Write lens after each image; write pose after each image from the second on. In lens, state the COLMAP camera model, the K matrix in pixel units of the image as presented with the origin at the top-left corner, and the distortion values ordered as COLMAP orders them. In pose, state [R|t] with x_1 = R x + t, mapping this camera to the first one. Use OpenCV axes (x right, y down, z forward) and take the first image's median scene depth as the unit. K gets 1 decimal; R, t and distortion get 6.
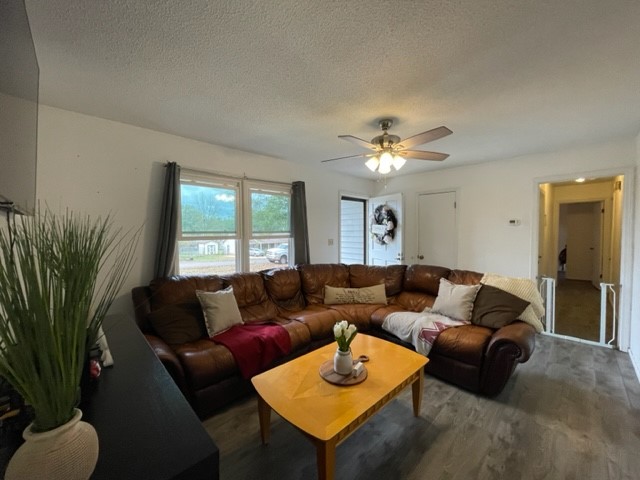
lens RADIAL K [[254.8, 0, 321.3], [0, 254.8, 237.3], [0, 0, 1]] dist [0.019778, 0.000078]
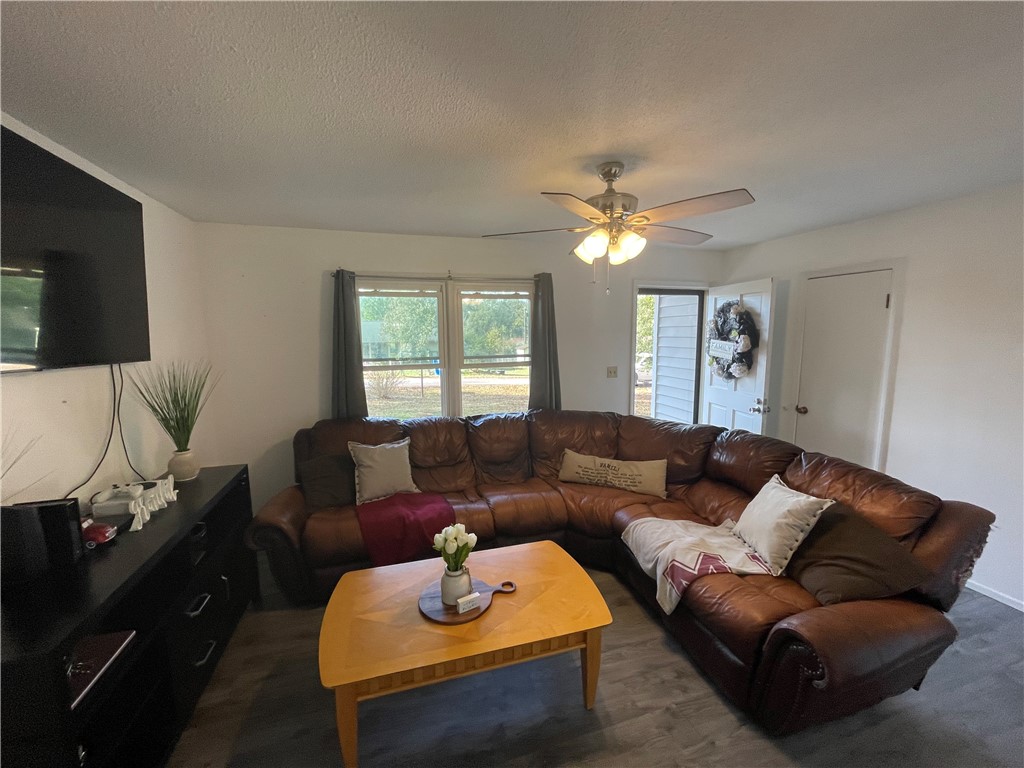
lens RADIAL K [[407.7, 0, 515.4], [0, 407.7, 383.3], [0, 0, 1]] dist [0.019778, 0.000078]
pose [[0.895318, 0.055965, -0.441897, 0.345572], [-0.010449, 0.994441, 0.104772, -0.071454], [0.445304, -0.089186, 0.890926, 0.098163]]
